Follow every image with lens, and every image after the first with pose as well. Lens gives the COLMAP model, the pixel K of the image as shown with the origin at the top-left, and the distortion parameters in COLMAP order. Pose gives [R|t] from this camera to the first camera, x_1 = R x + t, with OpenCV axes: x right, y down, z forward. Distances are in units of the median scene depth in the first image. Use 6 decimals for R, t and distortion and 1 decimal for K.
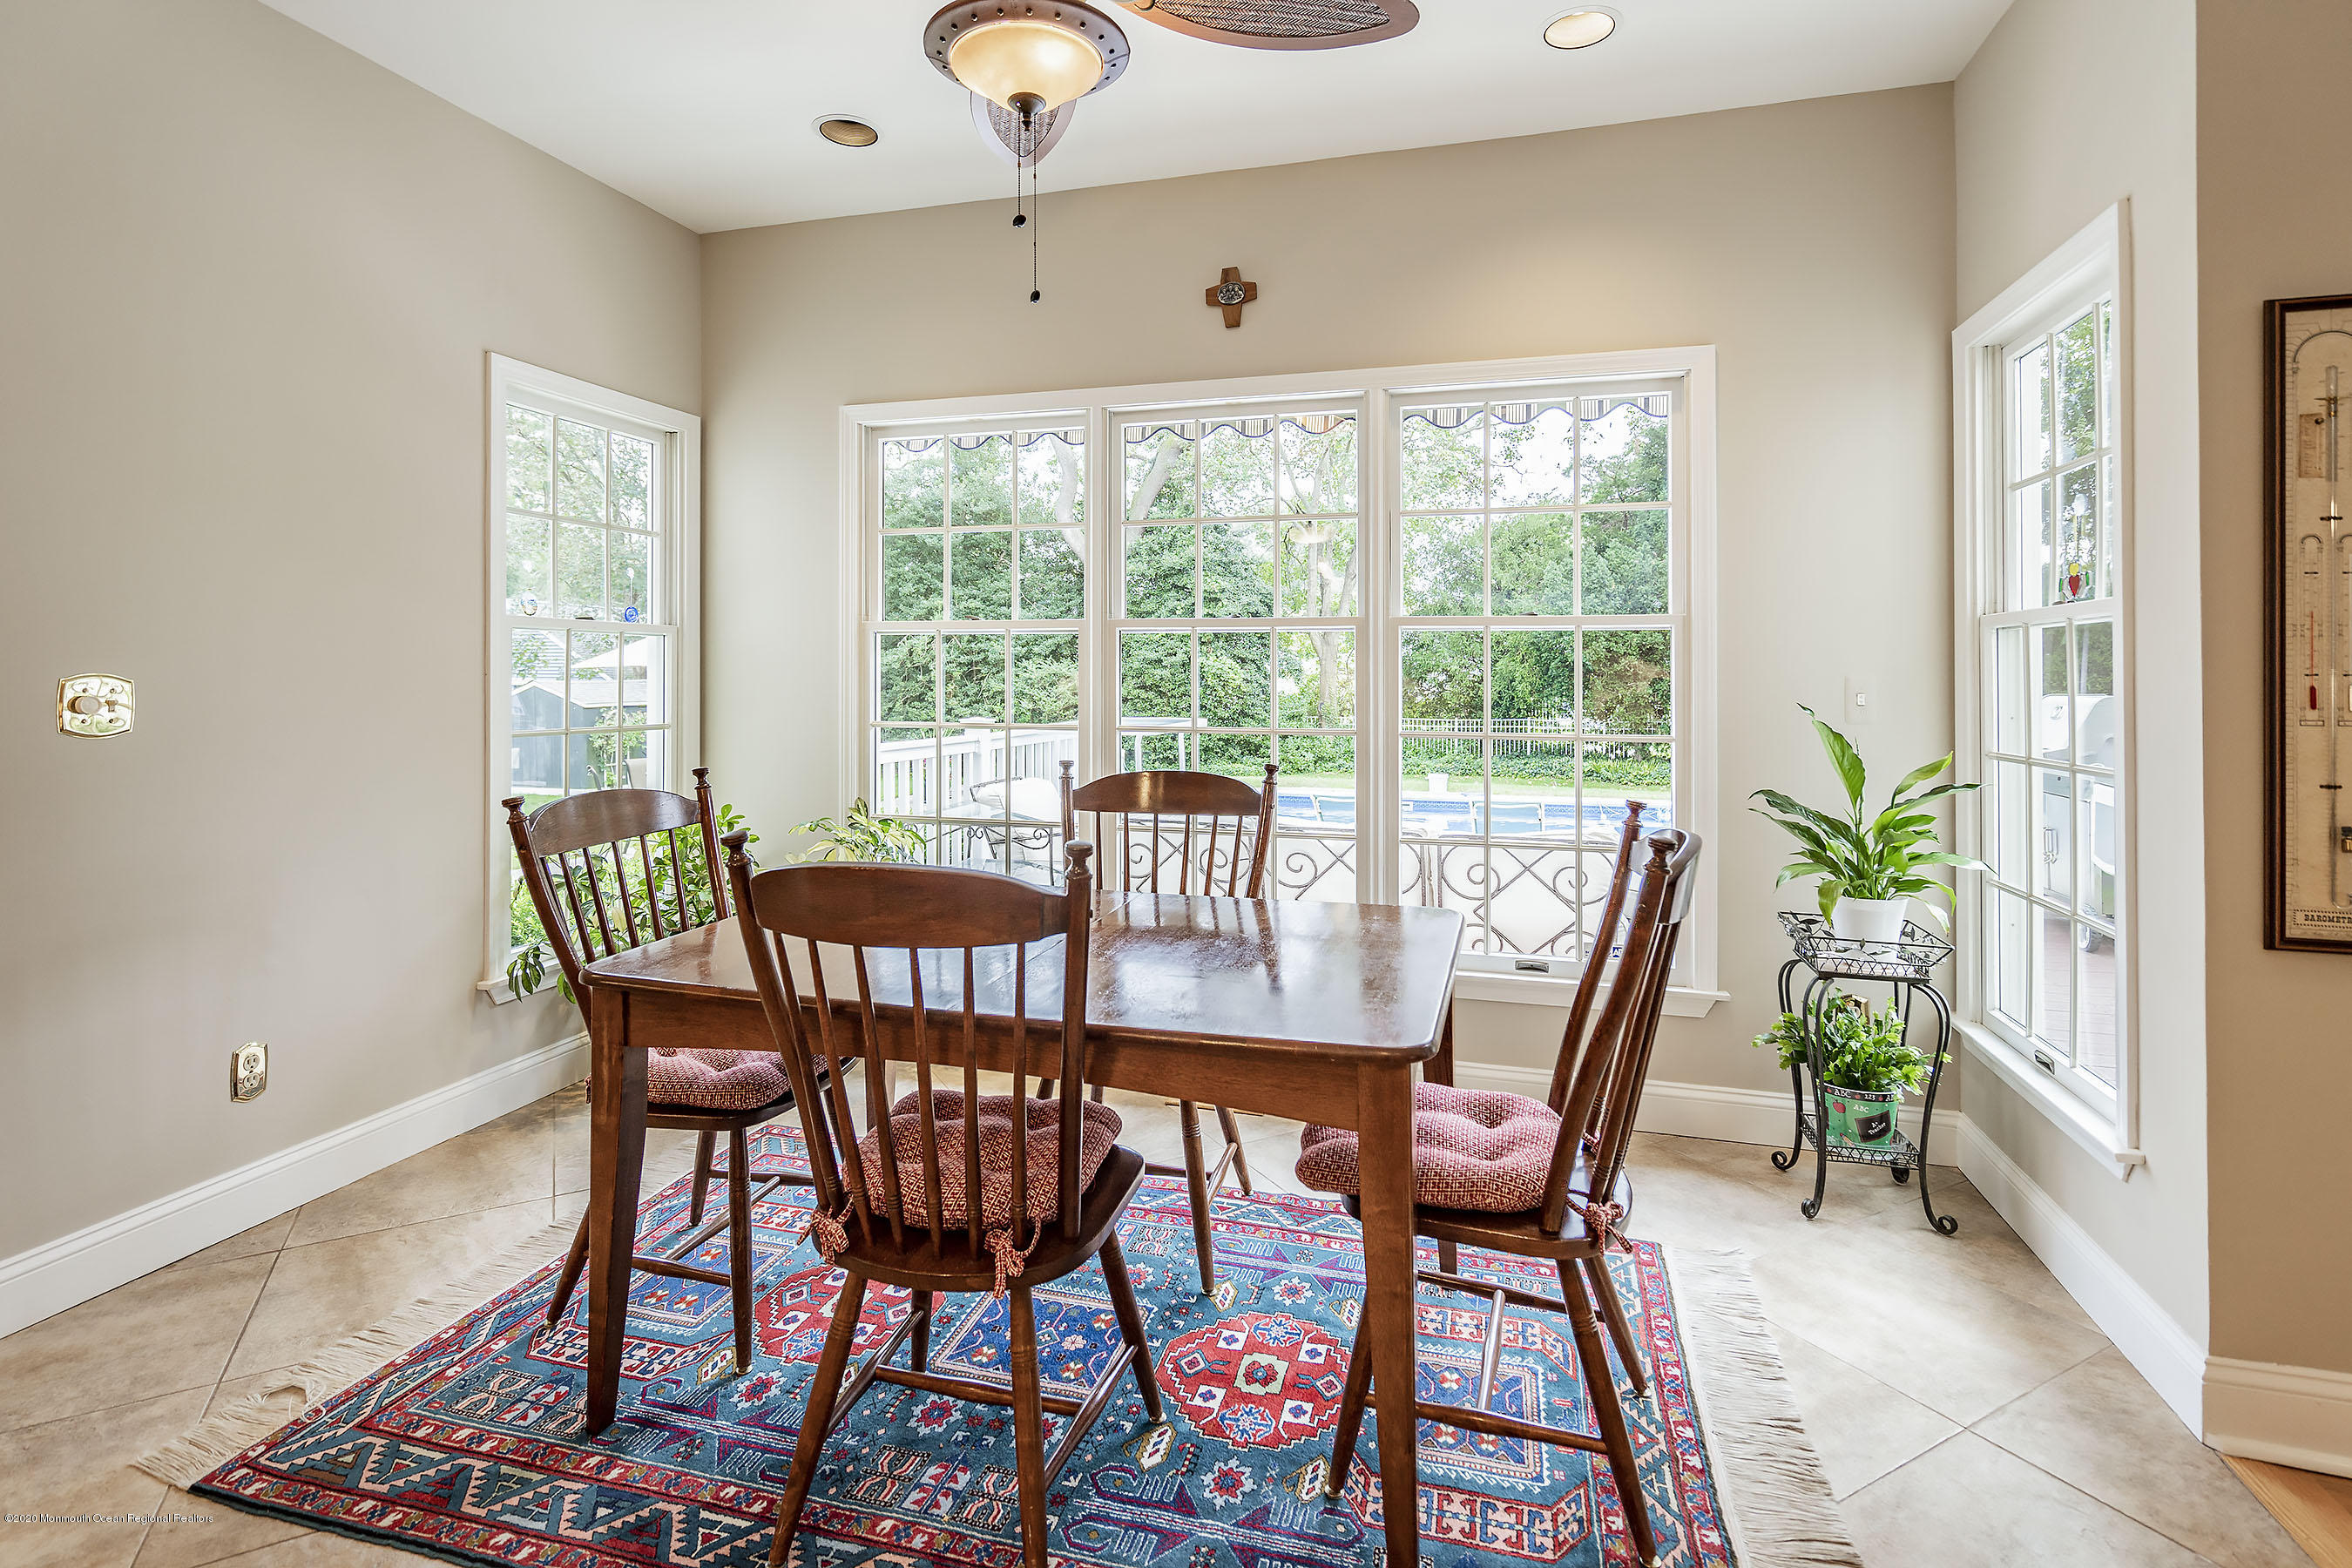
lens RADIAL K [[1163.3, 0, 1177.5], [0, 1163.3, 668.3], [0, 0, 1]] dist [0.000147, 0.000149]
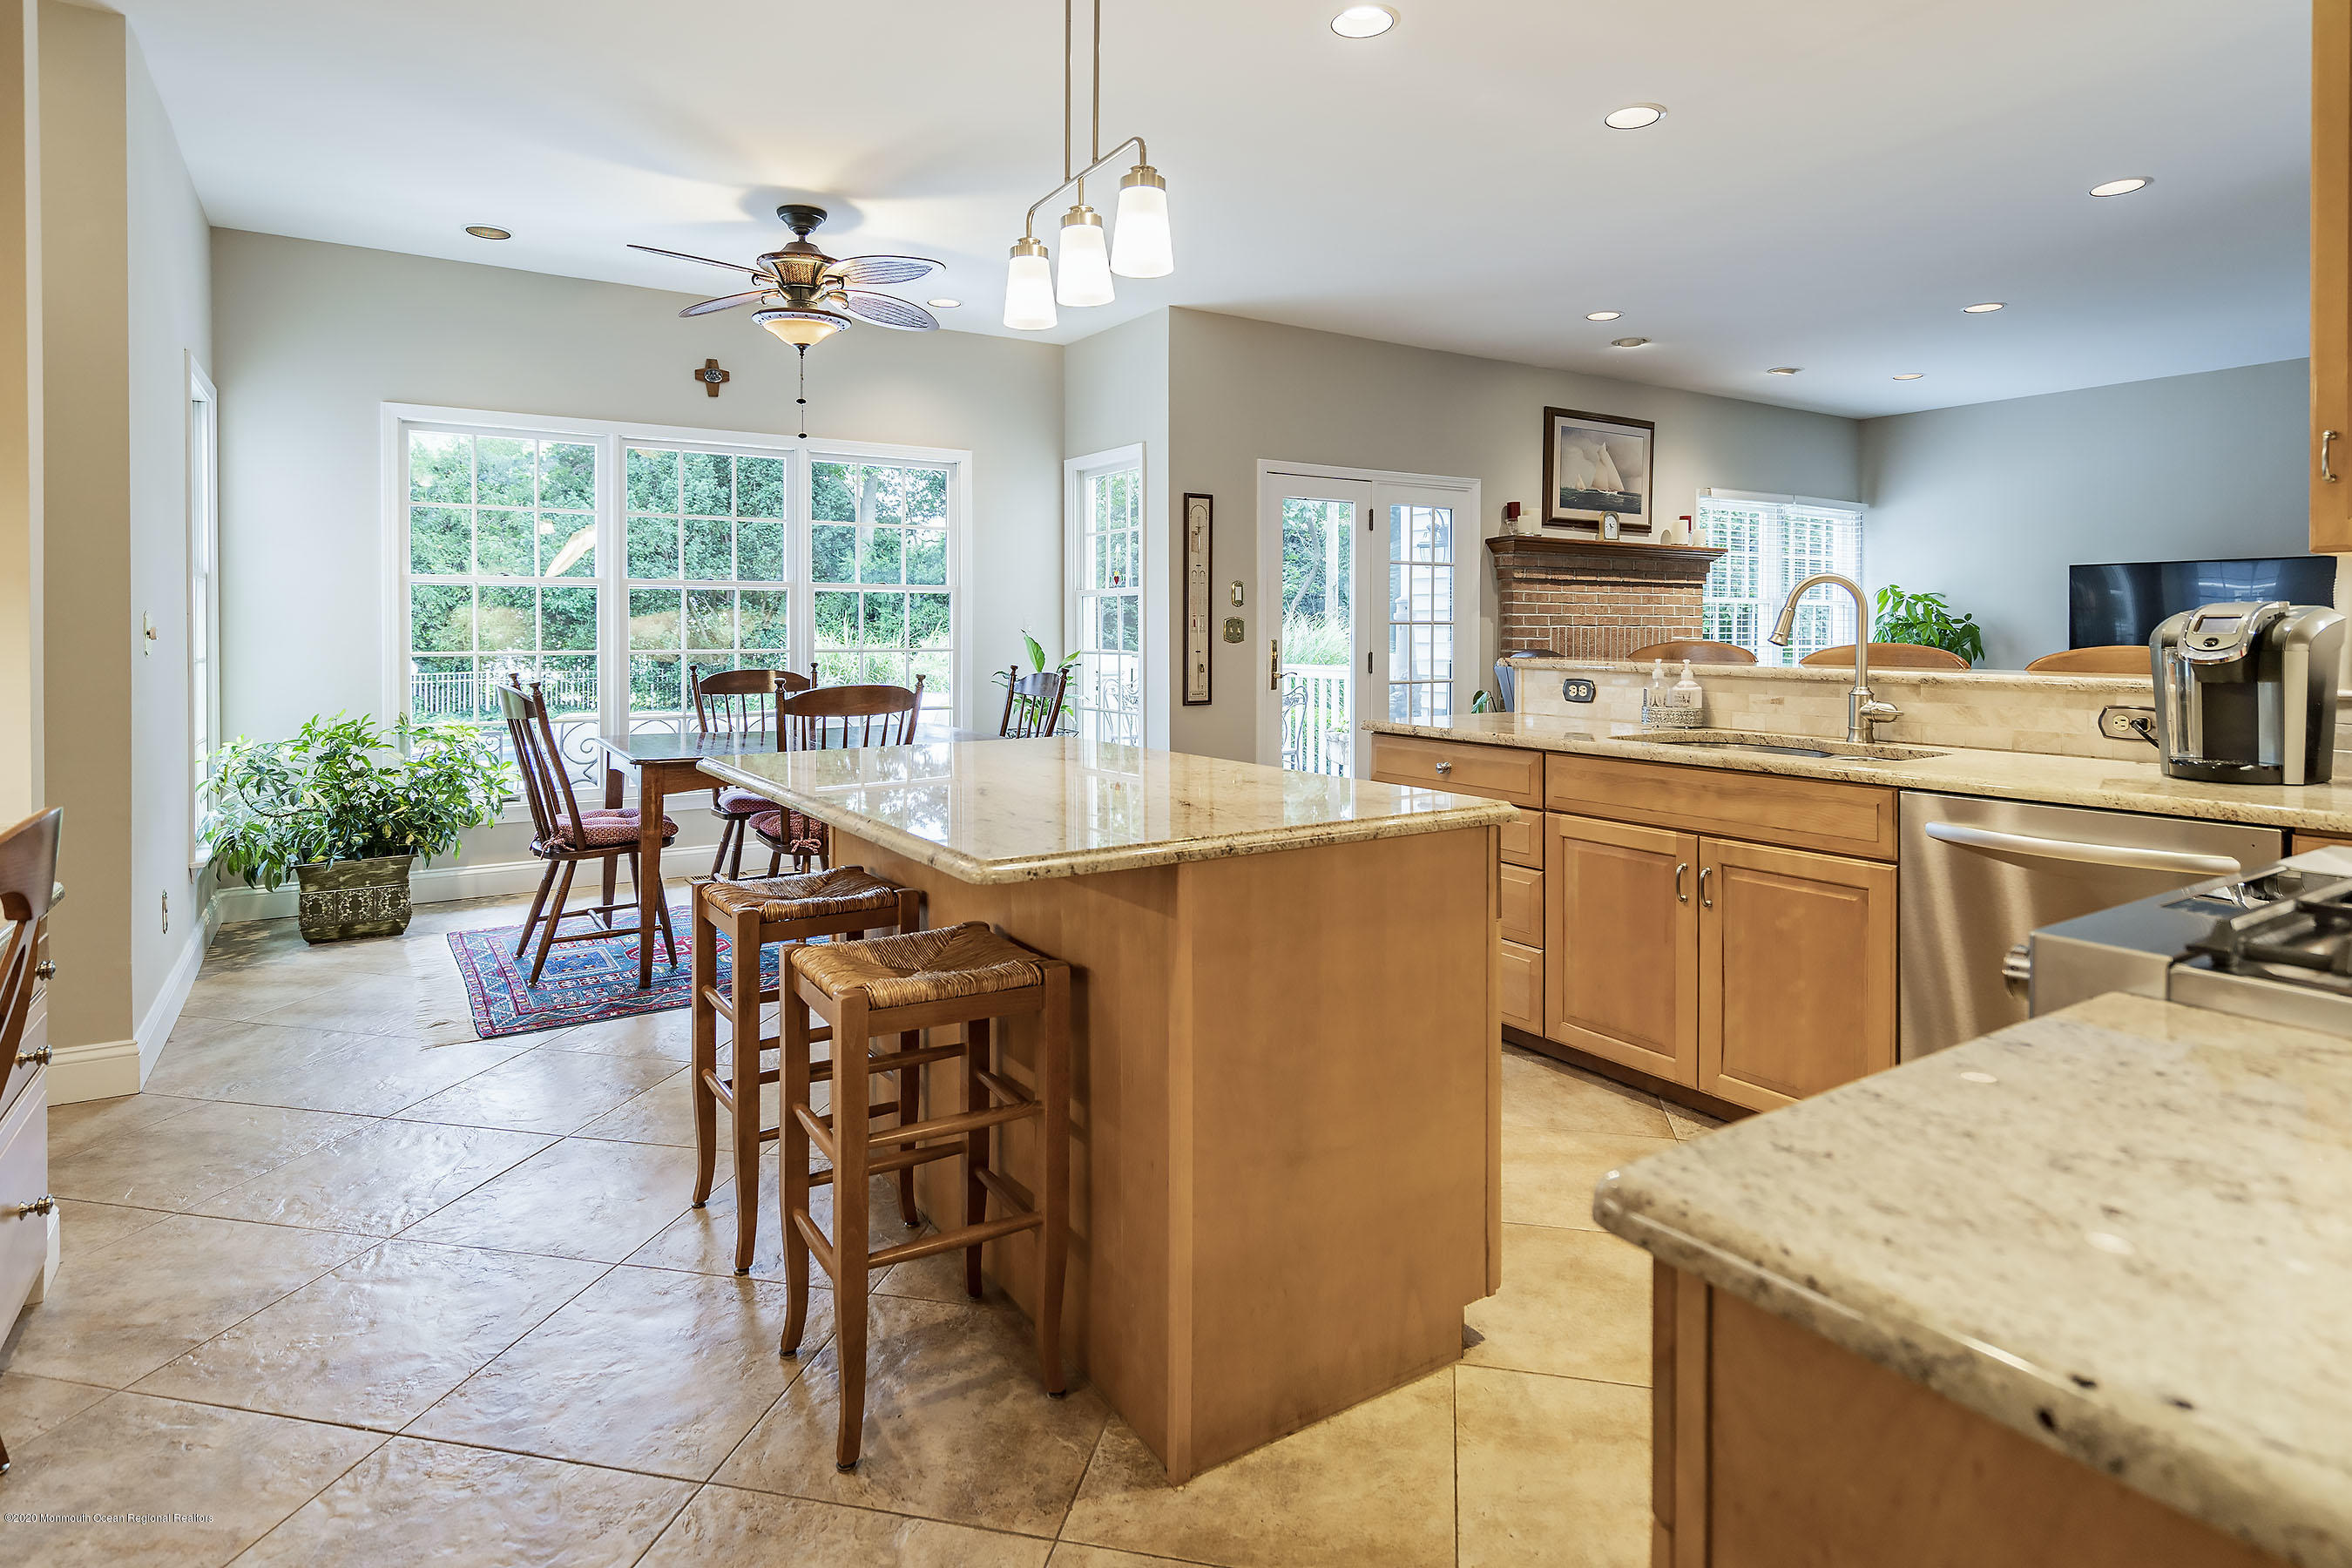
lens RADIAL K [[1234.7, 0, 1176.0], [0, 1234.7, 784.0], [0, 0, 1]] dist [0.001035, 0.000335]
pose [[0.654116, -0.102345, 0.749439, -1.102975], [-0.002723, 0.990479, 0.137638, -0.003655], [-0.756390, -0.092071, 0.647609, -0.800272]]
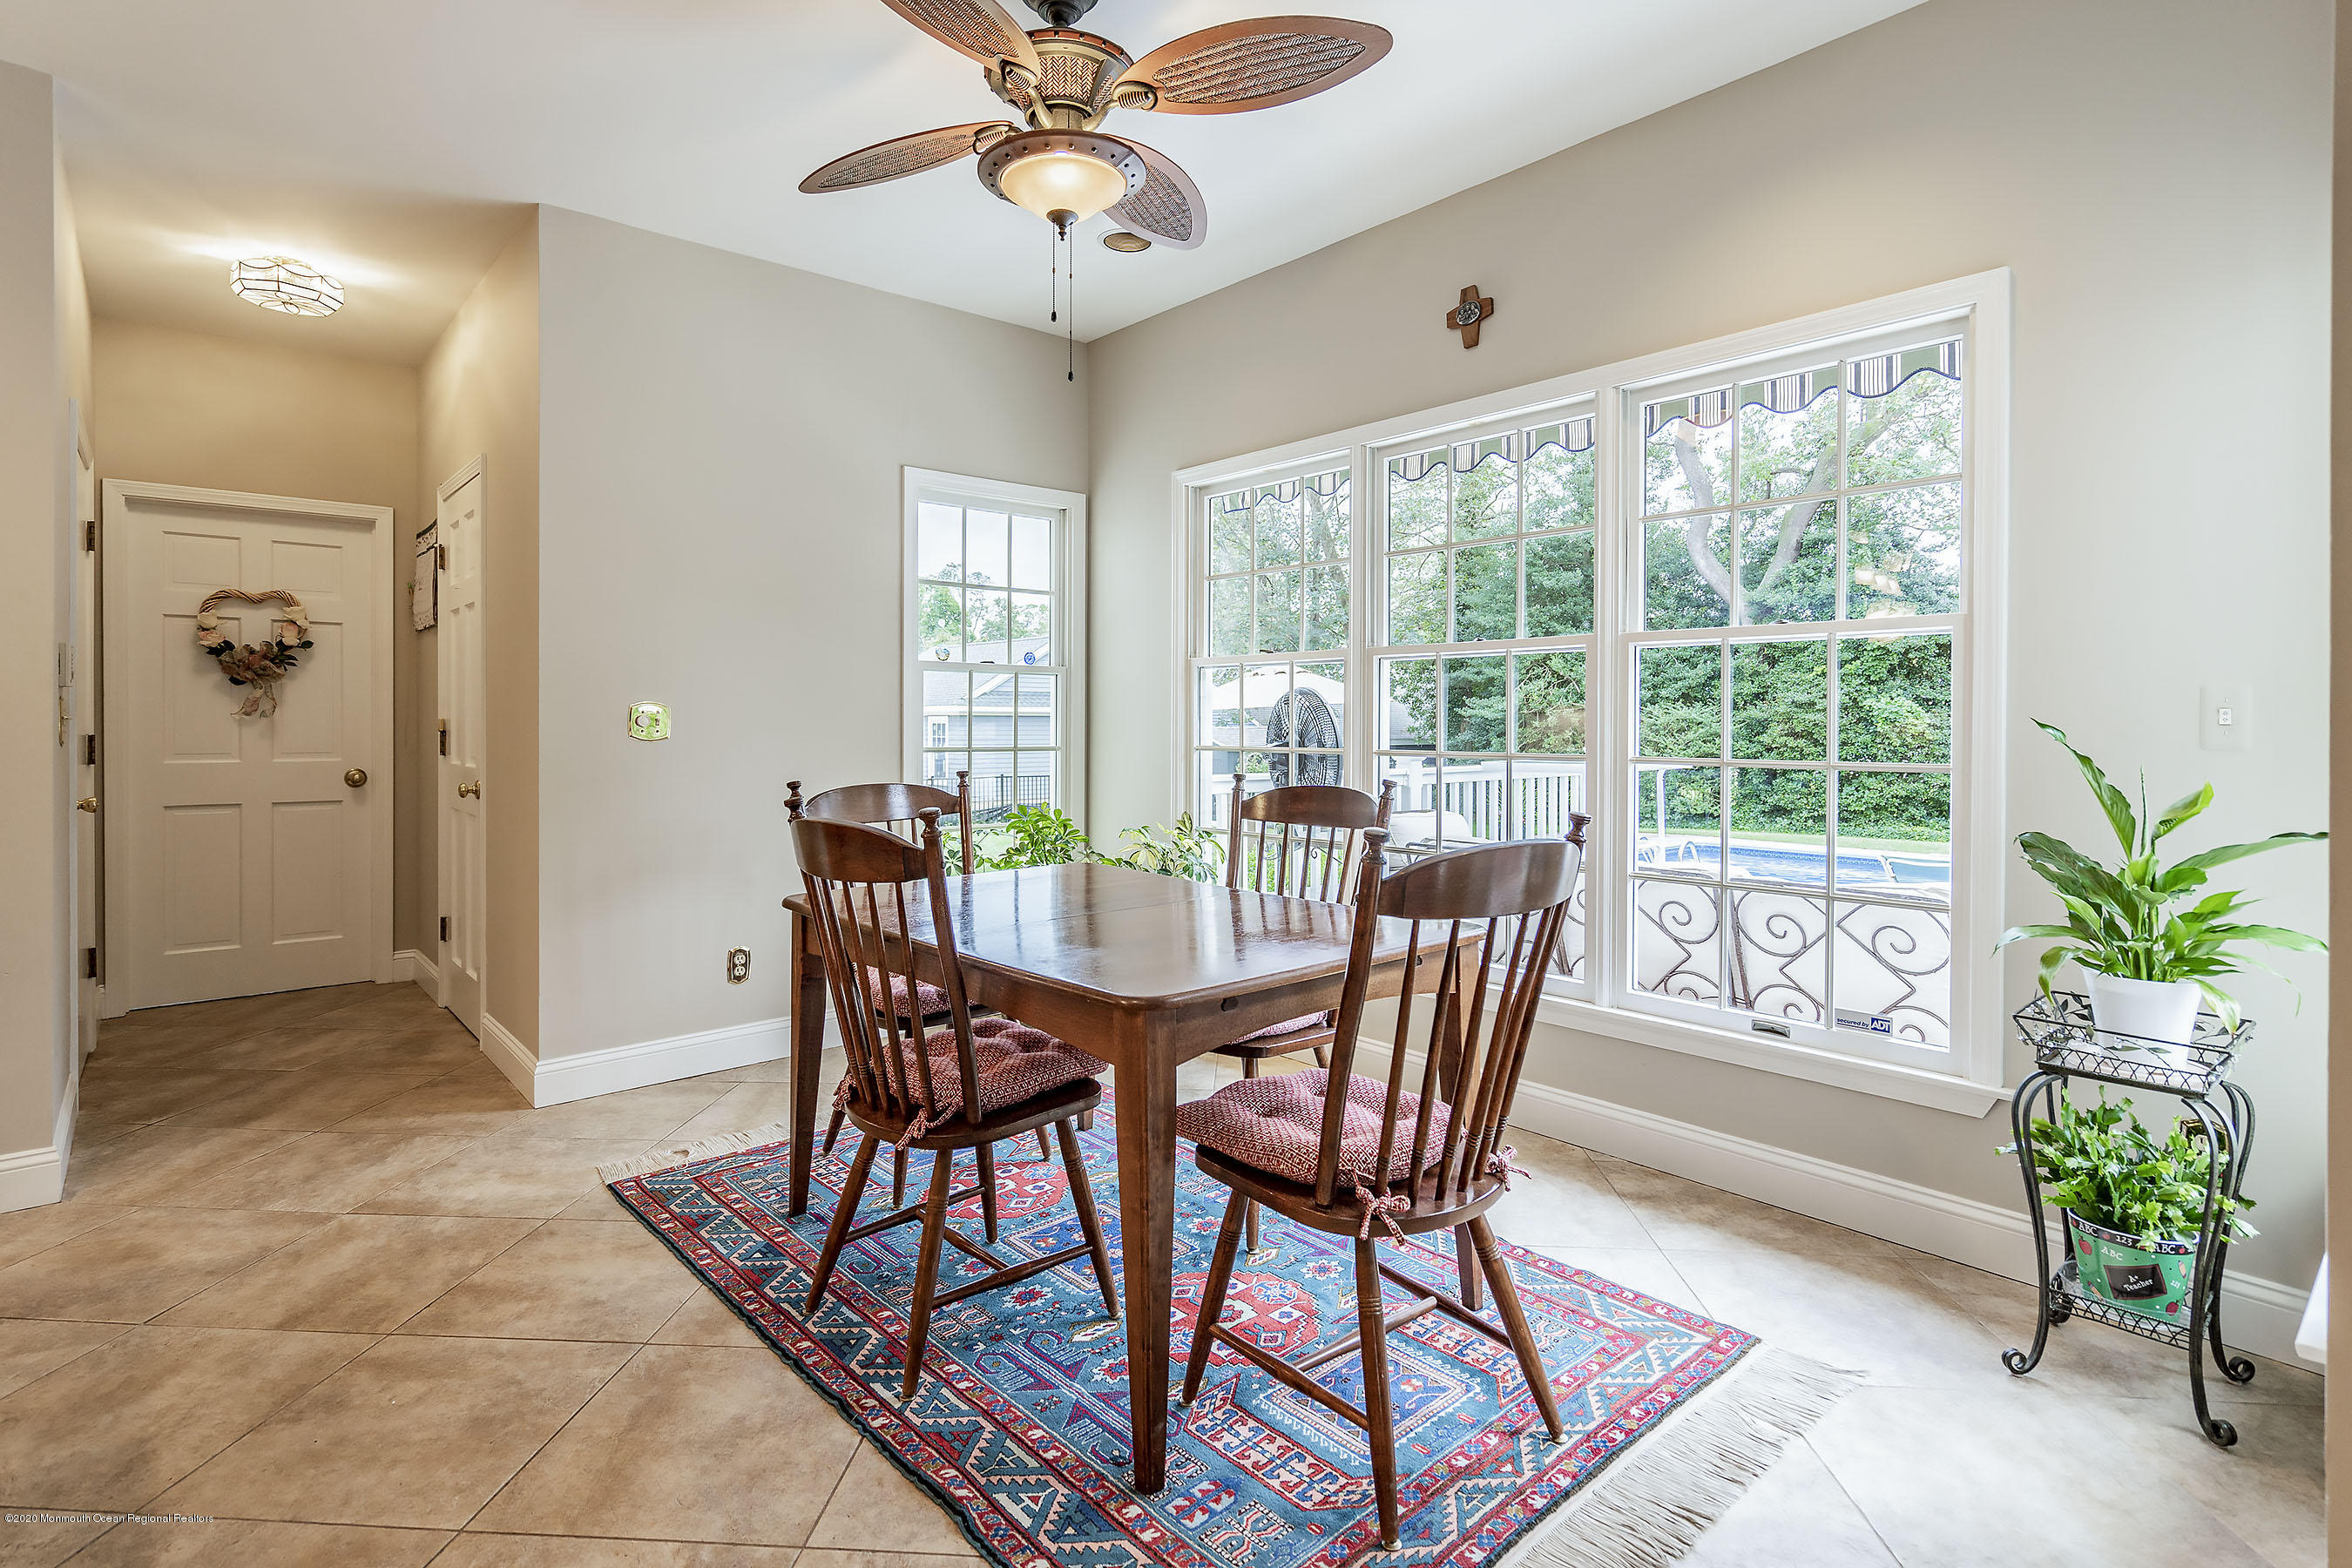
lens RADIAL K [[1185.4, 0, 1171.4], [0, 1185.4, 725.5], [0, 0, 1]] dist [0.000067, 0.001020]
pose [[0.834997, -0.000905, -0.550253, 0.496595], [0.003850, 0.999984, 0.004197, 0.029714], [0.550240, -0.005623, 0.834987, 0.021845]]
